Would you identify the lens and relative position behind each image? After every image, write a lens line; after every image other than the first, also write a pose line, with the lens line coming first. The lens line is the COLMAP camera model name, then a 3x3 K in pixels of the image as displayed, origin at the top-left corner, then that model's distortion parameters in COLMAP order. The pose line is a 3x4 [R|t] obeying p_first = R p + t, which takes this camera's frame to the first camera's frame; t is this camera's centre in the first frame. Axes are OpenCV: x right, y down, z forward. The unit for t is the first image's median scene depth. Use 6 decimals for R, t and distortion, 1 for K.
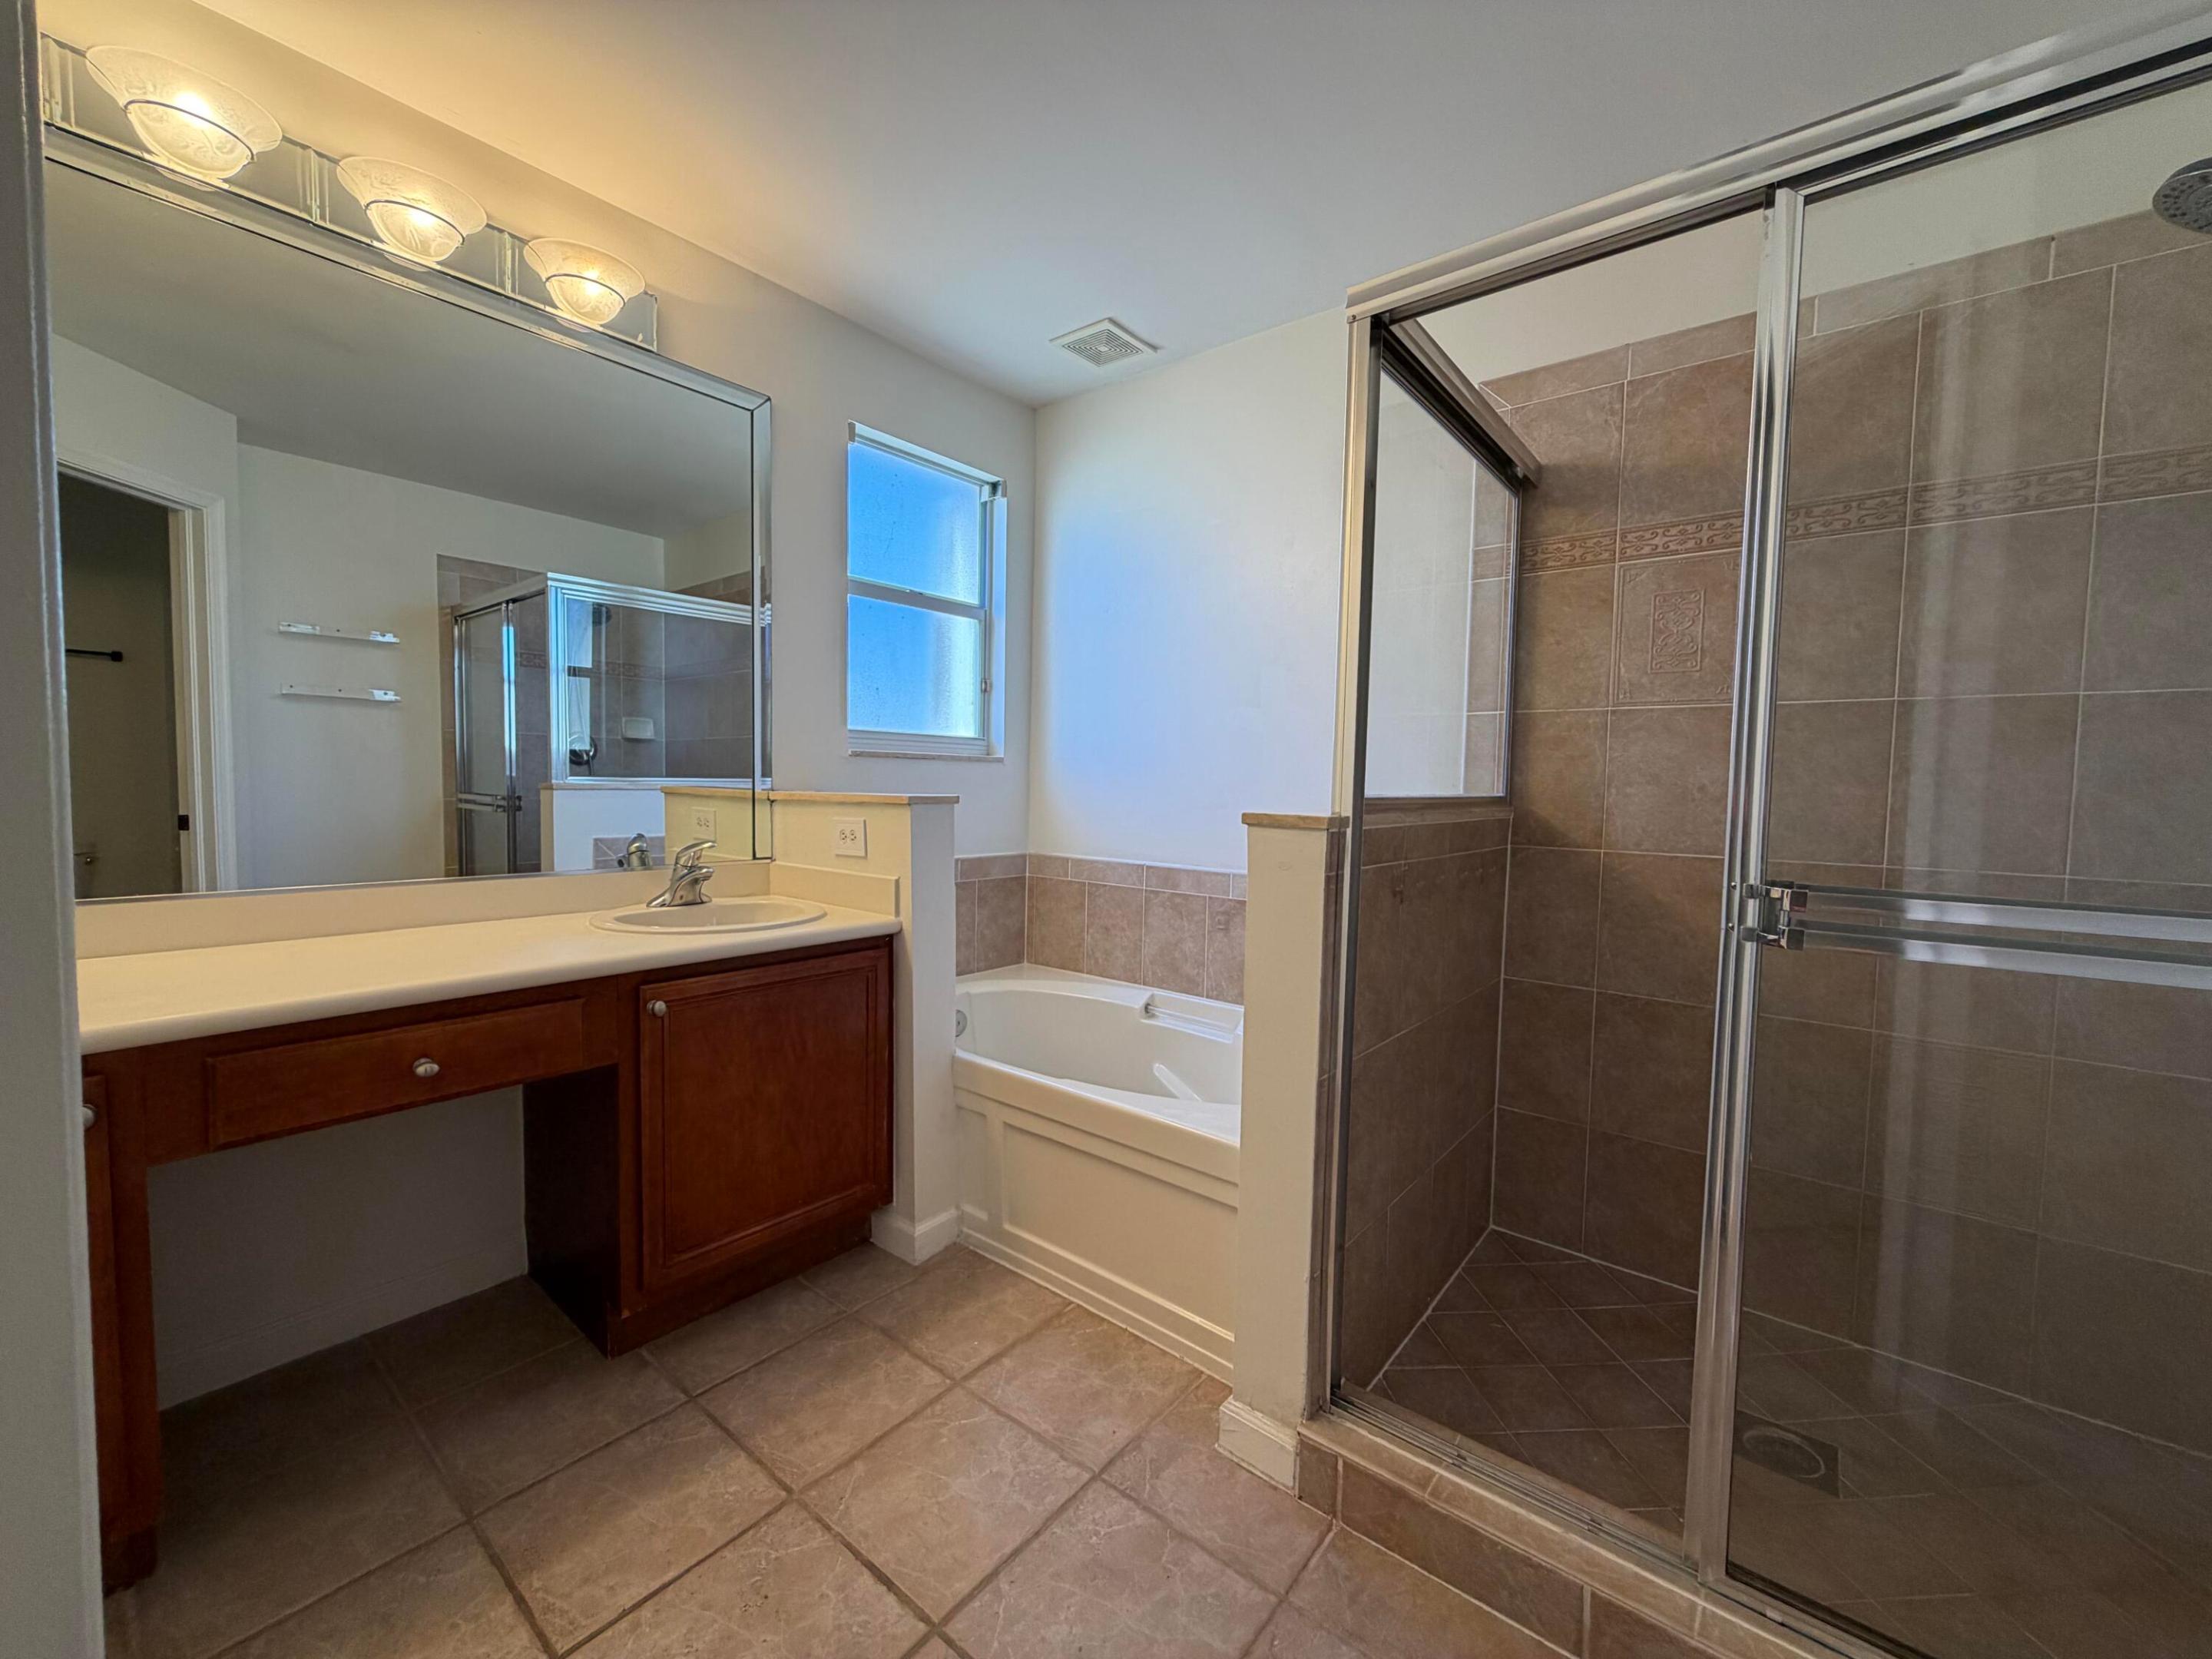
lens RADIAL K [[881.0, 0, 1105.7], [0, 881.0, 828.8], [0, 0, 1]] dist [-0.002784, 0.000167]
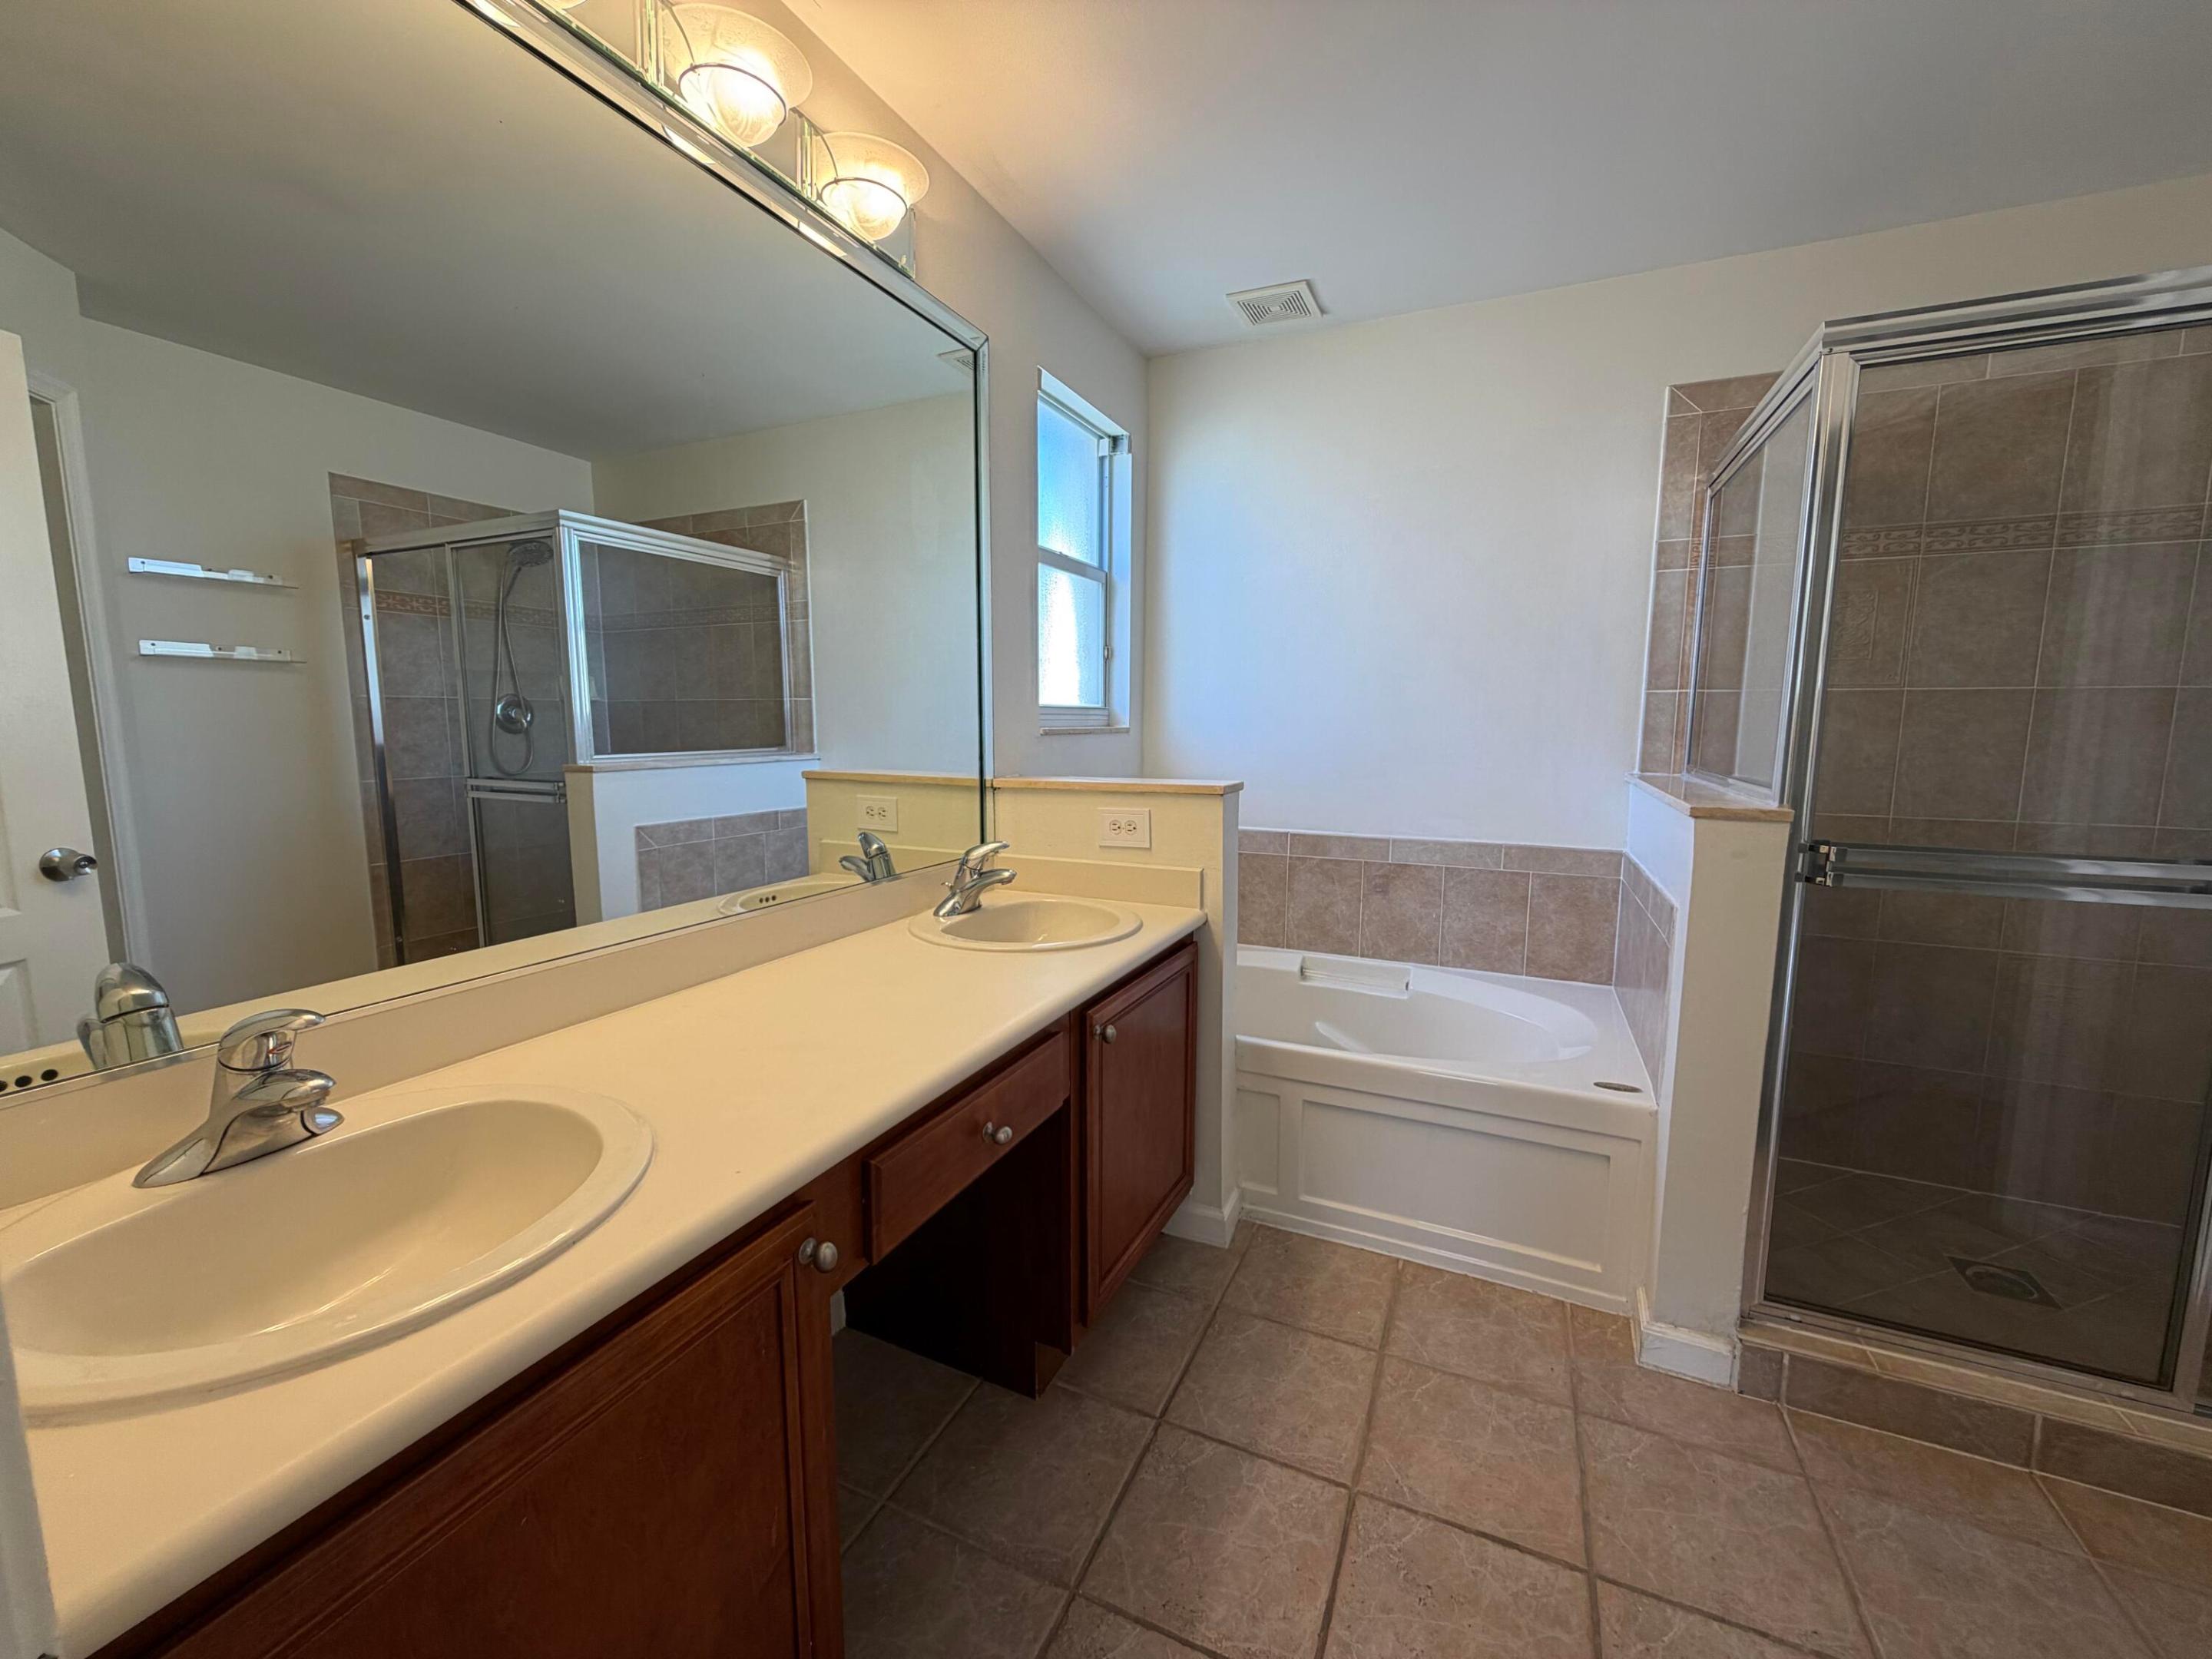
lens RADIAL K [[881.0, 0, 1100.8], [0, 881.0, 828.2], [0, 0, 1]] dist [-0.002784, 0.000167]
pose [[0.969314, -0.045961, 0.241490, -0.594433], [0.028201, 0.996671, 0.076496, -0.069889], [-0.244202, -0.067339, 0.967384, 0.089389]]
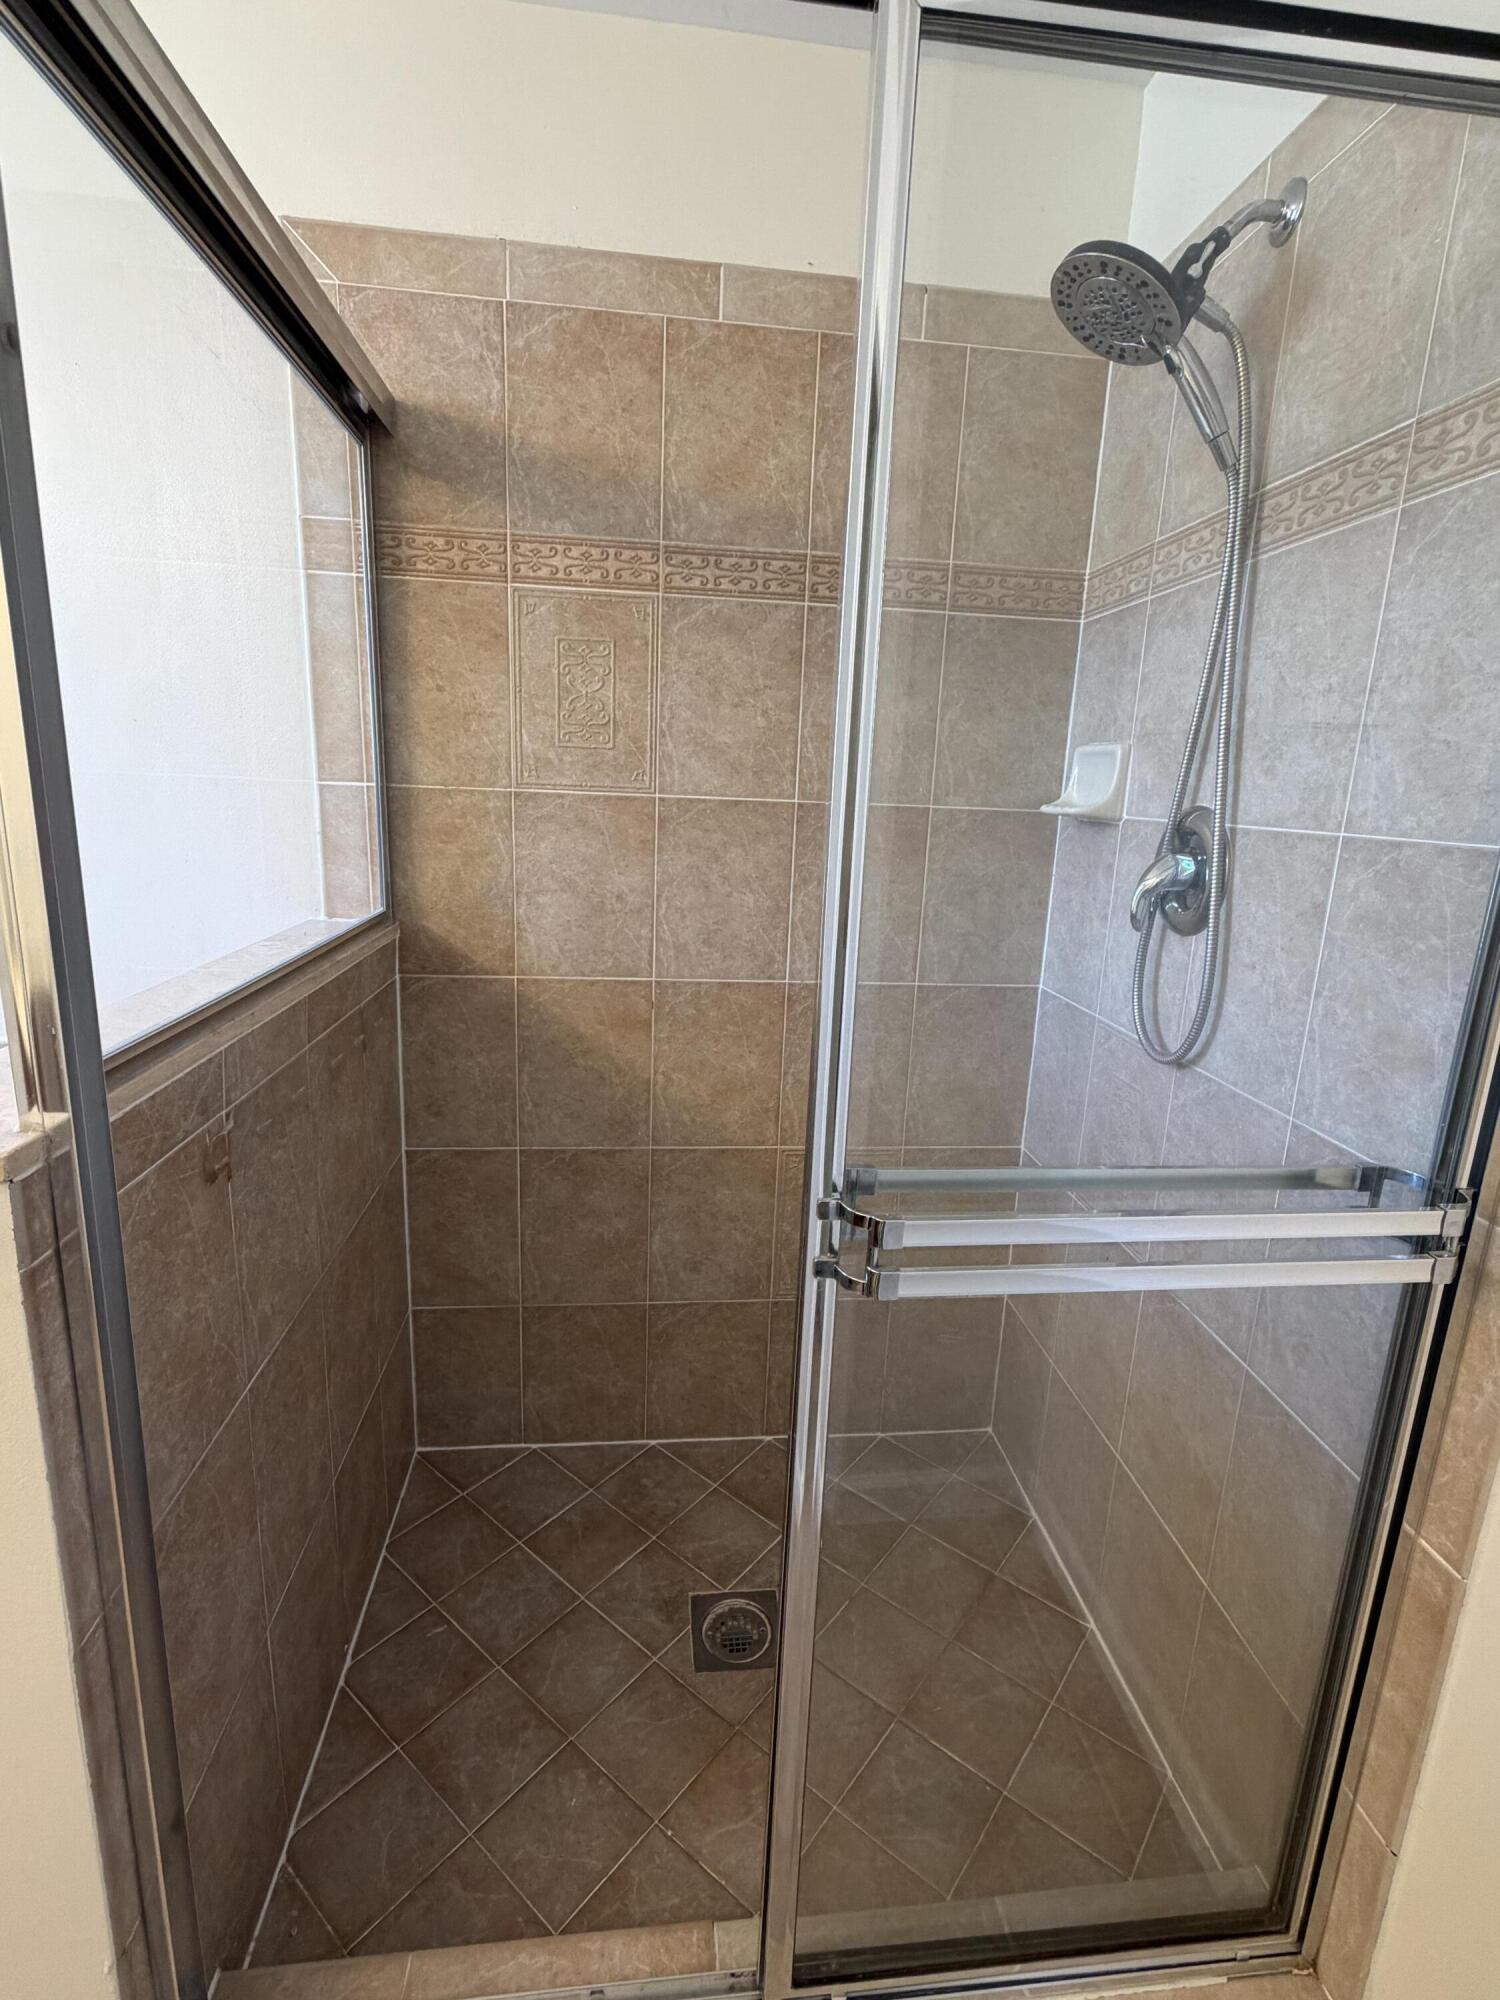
lens RADIAL K [[935.0, 0, 753.6], [0, 935.0, 997.3], [0, 0, 1]] dist [0.002455, -0.000304]
pose [[0.700220, -0.150279, 0.697931, 0.137357], [0.010460, 0.979649, 0.200444, -0.121978], [-0.713850, -0.133054, 0.687542, 0.288165]]
